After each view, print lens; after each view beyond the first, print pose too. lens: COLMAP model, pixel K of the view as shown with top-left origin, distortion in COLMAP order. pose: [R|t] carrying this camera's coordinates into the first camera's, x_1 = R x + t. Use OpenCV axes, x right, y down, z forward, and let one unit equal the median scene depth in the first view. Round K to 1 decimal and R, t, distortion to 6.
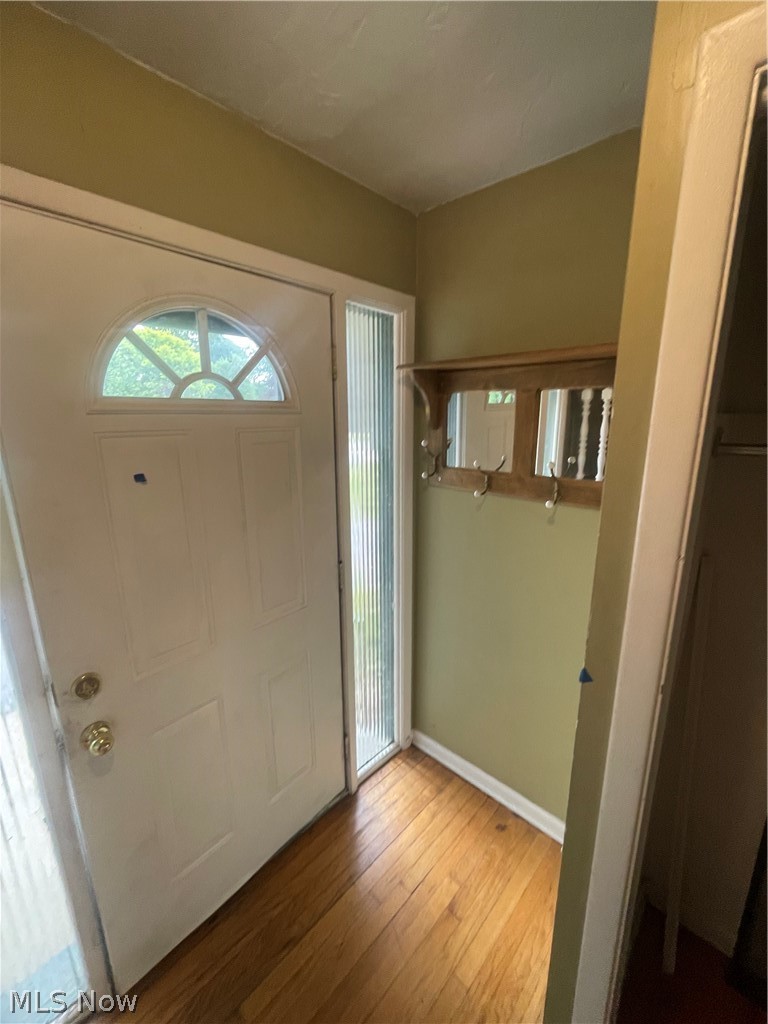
lens RADIAL K [[419.1, 0, 386.5], [0, 419.1, 513.4], [0, 0, 1]] dist [-0.001199, -0.000813]
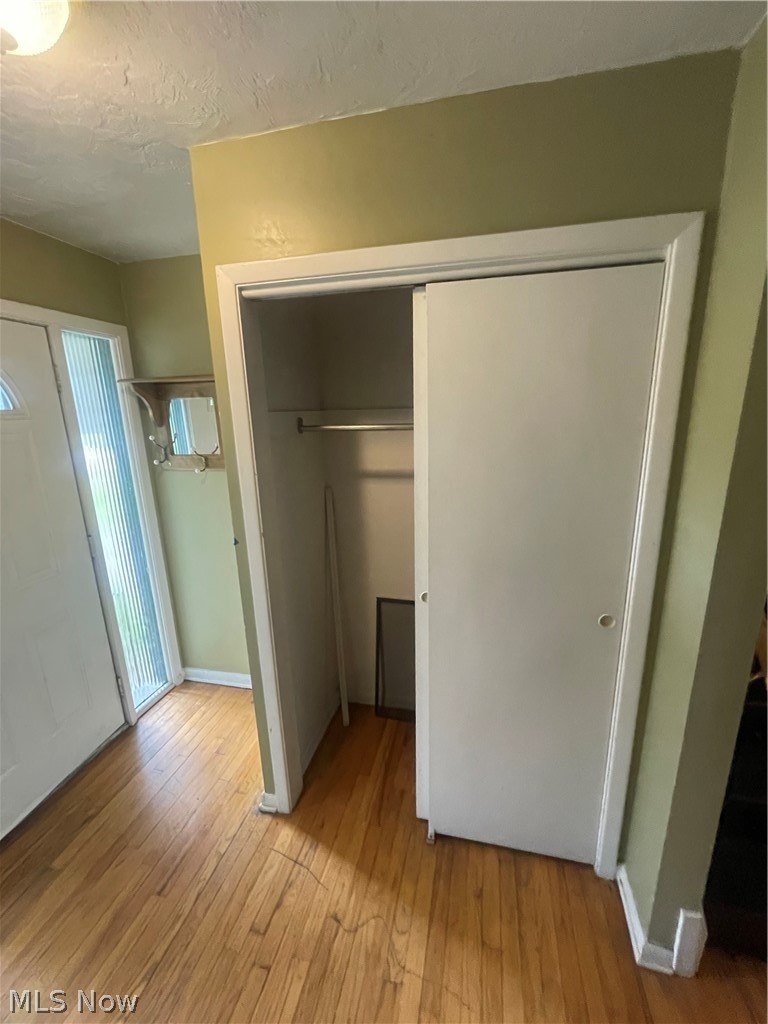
lens RADIAL K [[419.1, 0, 389.7], [0, 419.1, 506.3], [0, 0, 1]] dist [-0.001199, -0.000813]
pose [[0.862144, -0.137390, 0.487681, 0.061526], [0.141611, 0.989514, 0.028421, 0.112104], [-0.486472, 0.044558, 0.872559, -0.497741]]
